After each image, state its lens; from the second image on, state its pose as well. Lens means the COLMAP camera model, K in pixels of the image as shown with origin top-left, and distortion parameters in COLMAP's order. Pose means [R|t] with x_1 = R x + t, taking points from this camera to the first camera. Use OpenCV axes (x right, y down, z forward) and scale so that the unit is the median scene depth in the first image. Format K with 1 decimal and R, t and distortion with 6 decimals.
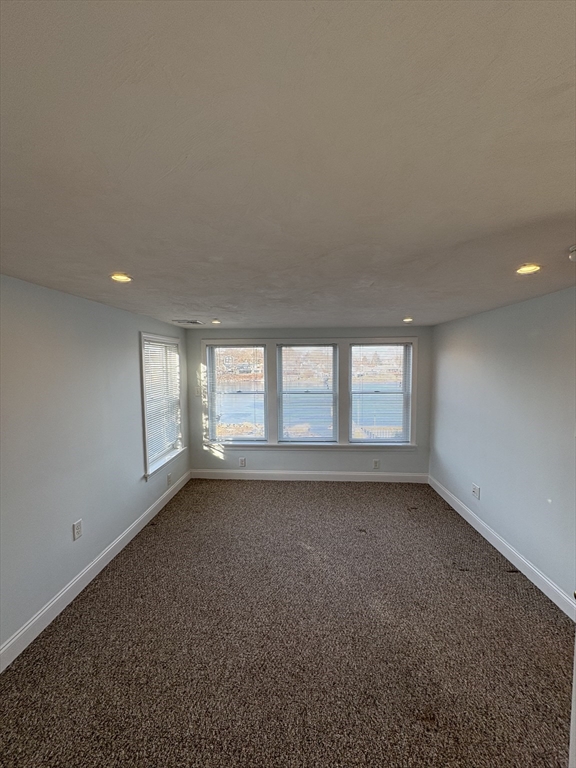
lens RADIAL K [[305.9, 0, 288.2], [0, 305.9, 384.9], [0, 0, 1]] dist [-0.000486, 0.000772]
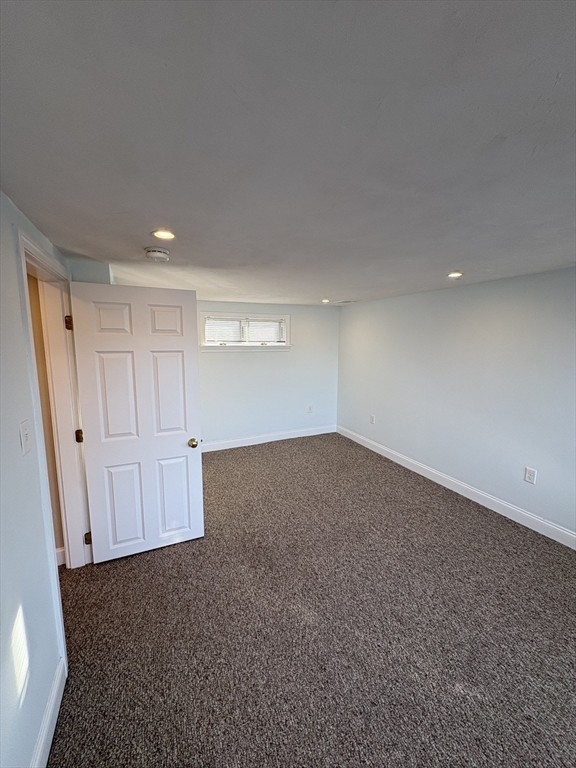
lens RADIAL K [[305.9, 0, 288.2], [0, 305.9, 382.6], [0, 0, 1]] dist [-0.000486, 0.000772]
pose [[-0.886578, 0.064273, -0.458092, 0.660547], [-0.030076, 0.980195, 0.195736, -0.083667], [0.461600, 0.187312, -0.867087, 1.523646]]
